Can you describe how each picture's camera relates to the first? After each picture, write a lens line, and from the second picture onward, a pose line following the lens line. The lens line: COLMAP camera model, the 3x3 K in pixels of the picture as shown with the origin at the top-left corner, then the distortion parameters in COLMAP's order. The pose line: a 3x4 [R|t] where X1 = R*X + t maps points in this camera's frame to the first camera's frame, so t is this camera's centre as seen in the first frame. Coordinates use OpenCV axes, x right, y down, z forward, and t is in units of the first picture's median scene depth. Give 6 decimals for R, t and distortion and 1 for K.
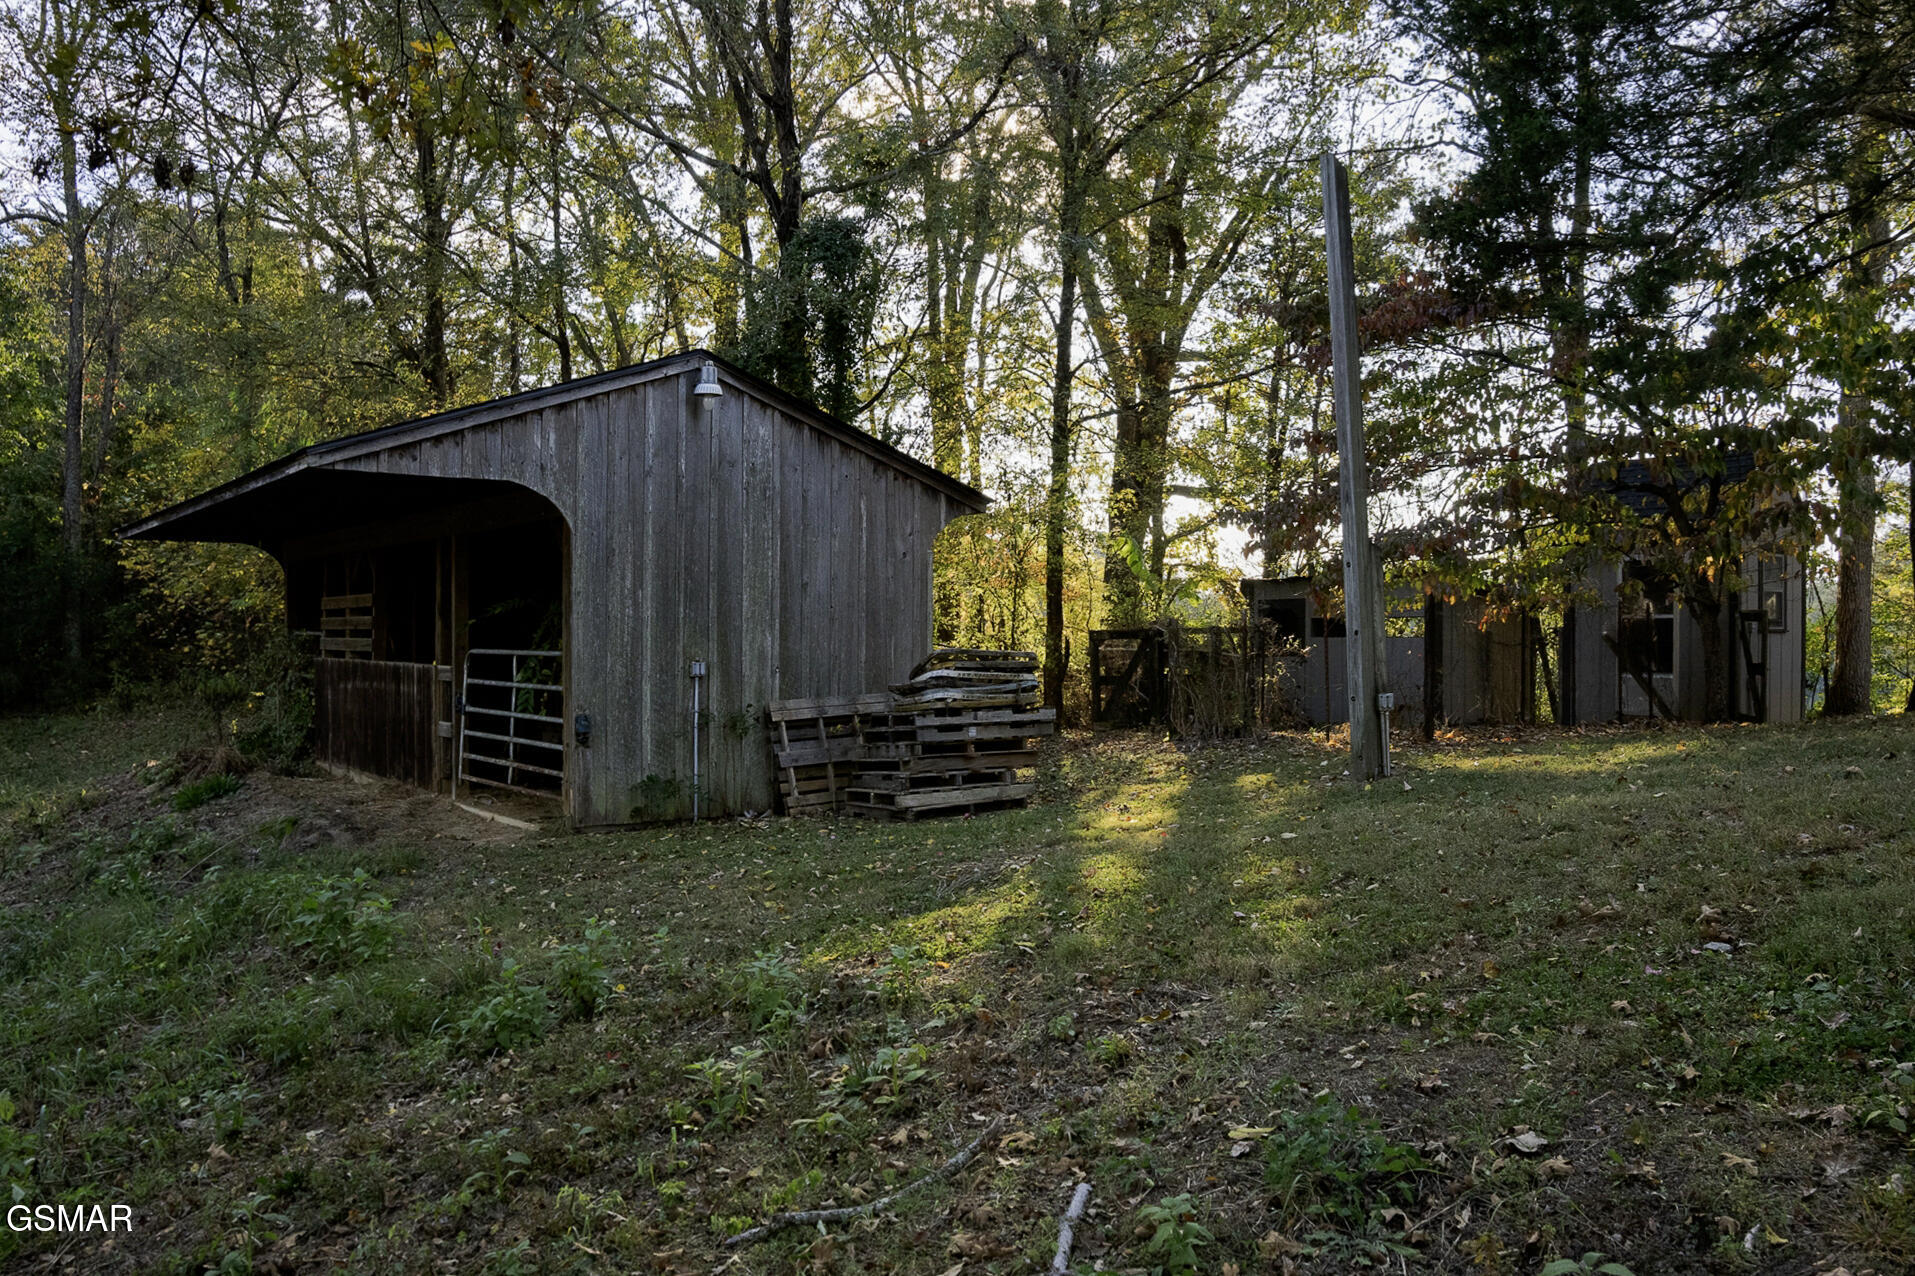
lens RADIAL K [[1522.6, 0, 957.5], [0, 1522.6, 638.0], [0, 0, 1]] dist [-0.184394, 0.190682]
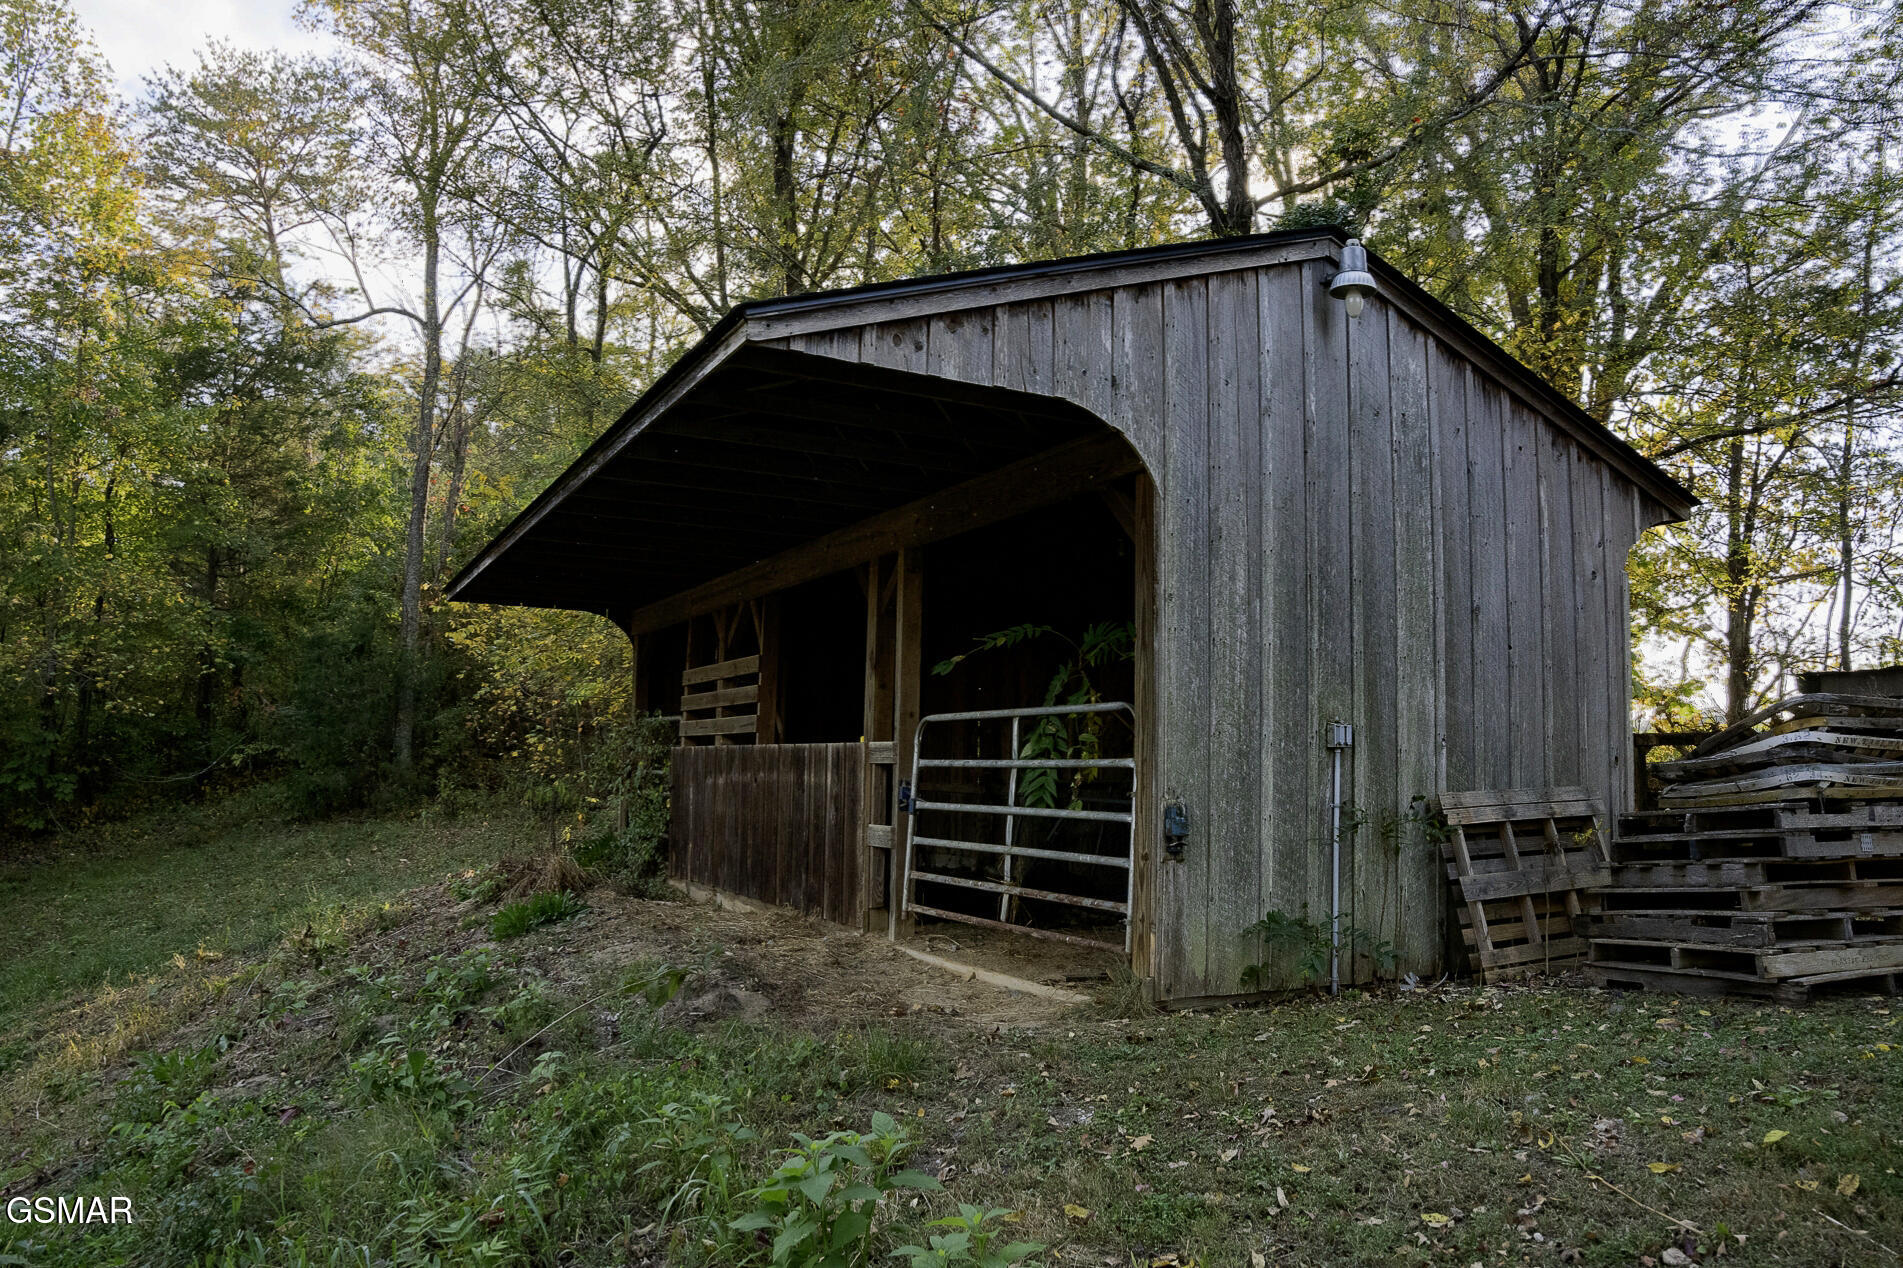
lens RADIAL K [[1470.5, 0, 962.9], [0, 1470.5, 588.0], [0, 0, 1]] dist [-0.183984, 0.175114]
pose [[0.982816, -0.004416, -0.184533, -0.205652], [-0.019745, 0.991463, -0.128886, 0.038590], [0.183527, 0.130314, 0.974339, 0.389539]]
